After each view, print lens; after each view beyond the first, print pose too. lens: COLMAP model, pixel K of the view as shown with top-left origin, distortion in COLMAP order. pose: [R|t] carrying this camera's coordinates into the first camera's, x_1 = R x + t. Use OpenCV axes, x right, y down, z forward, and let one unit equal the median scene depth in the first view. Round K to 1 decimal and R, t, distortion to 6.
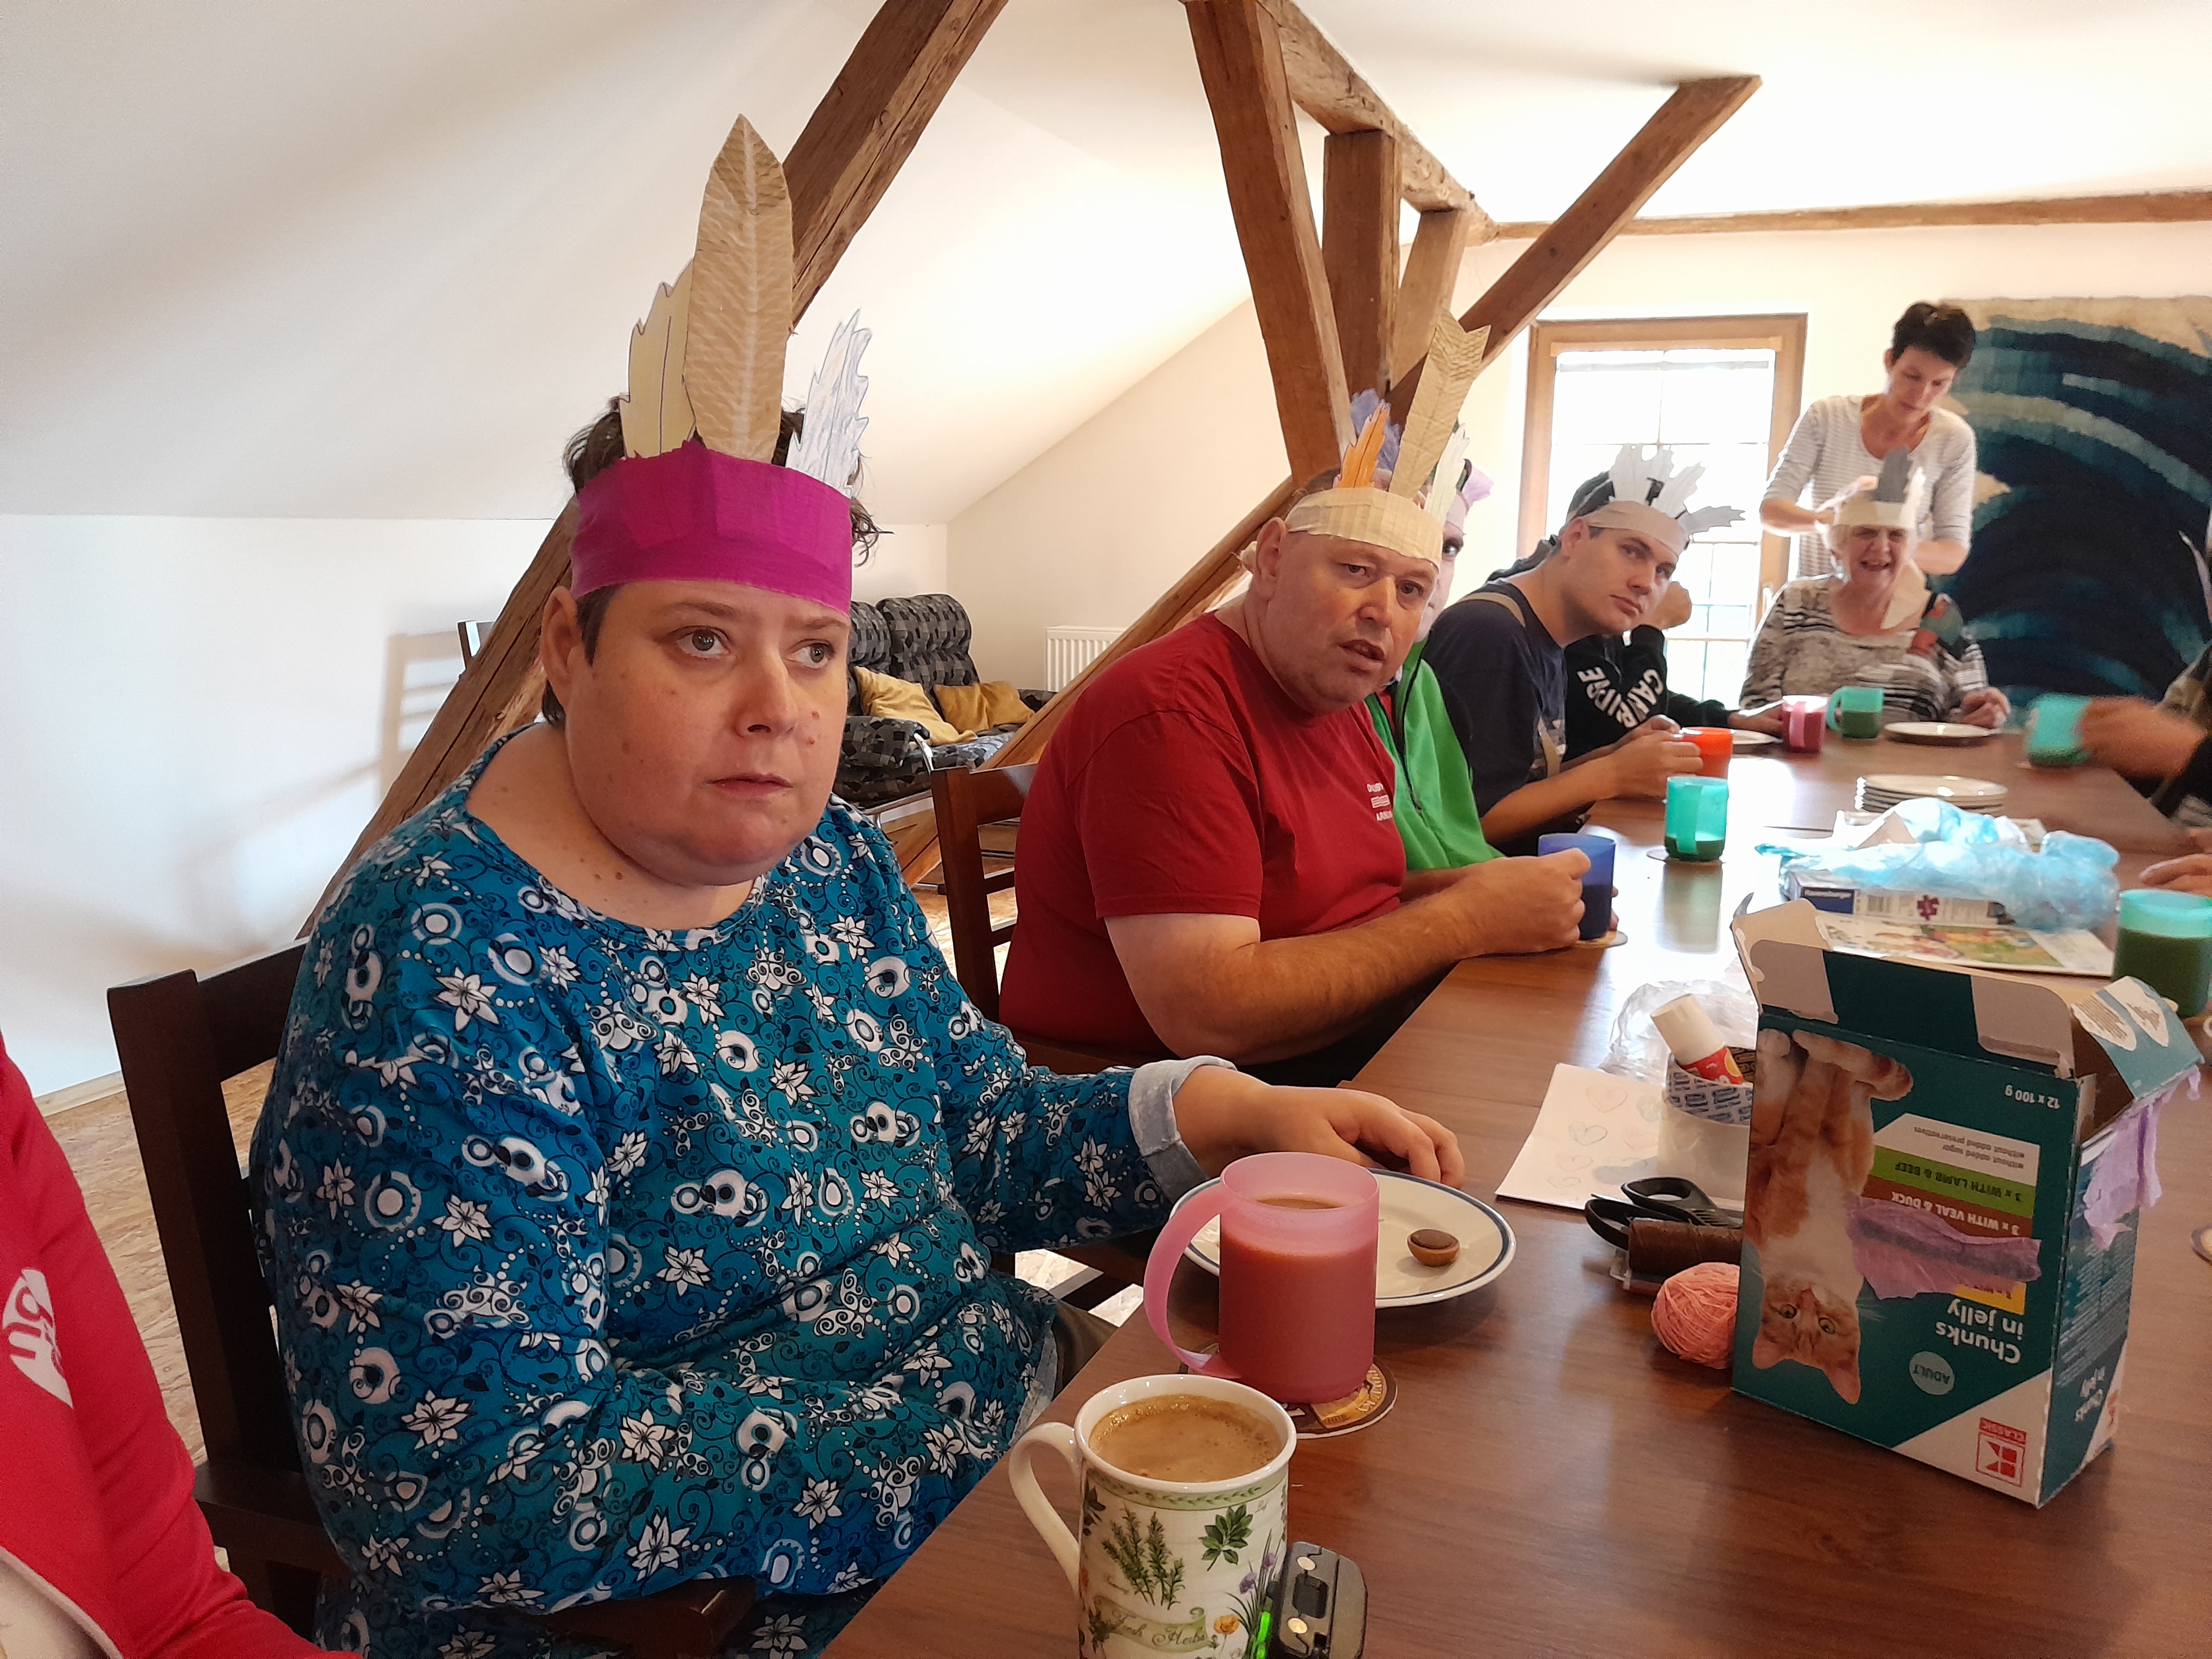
lens RADIAL K [[1680.5, 0, 1096.5], [0, 1680.5, 821.2], [0, 0, 1]] dist [-0.008066, -0.009015]
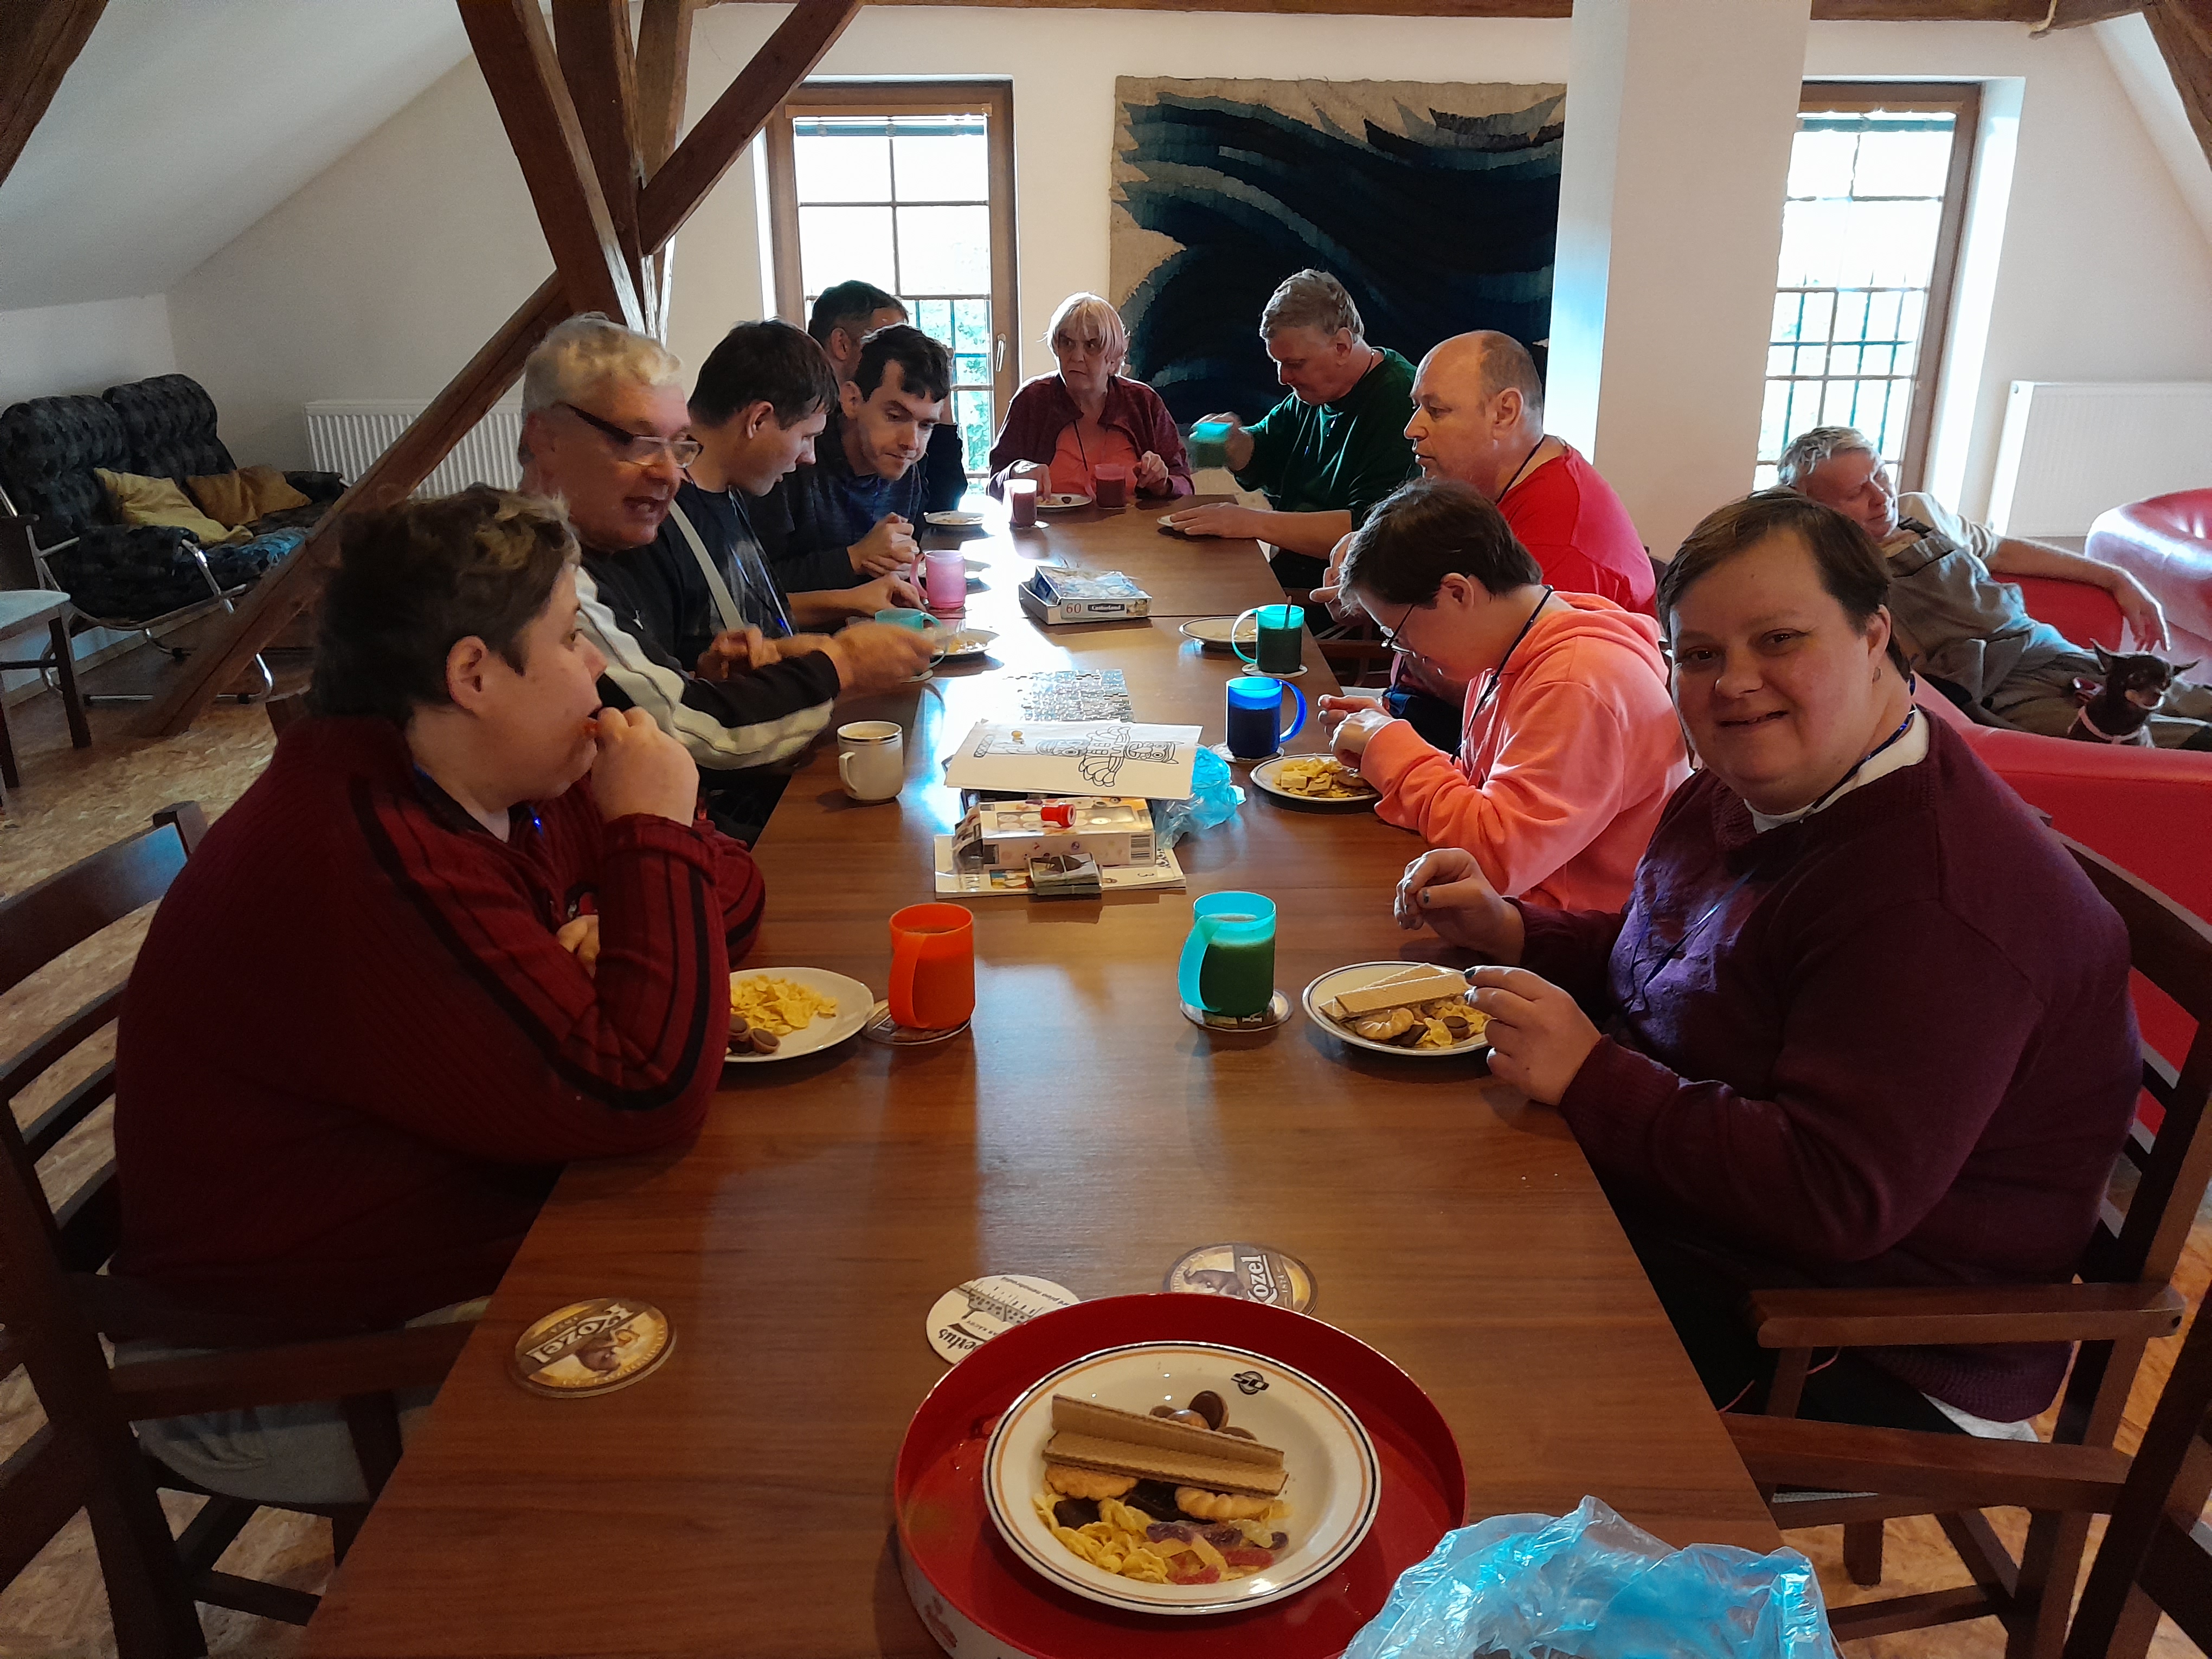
lens RADIAL K [[1680.5, 0, 1109.9], [0, 1680.5, 823.5], [0, 0, 1]] dist [-0.008066, -0.009015]
pose [[0.909850, -0.152603, 0.385856, -0.019221], [0.081130, 0.977393, 0.195245, -0.036274], [-0.406928, -0.146339, 0.901662, -0.098166]]
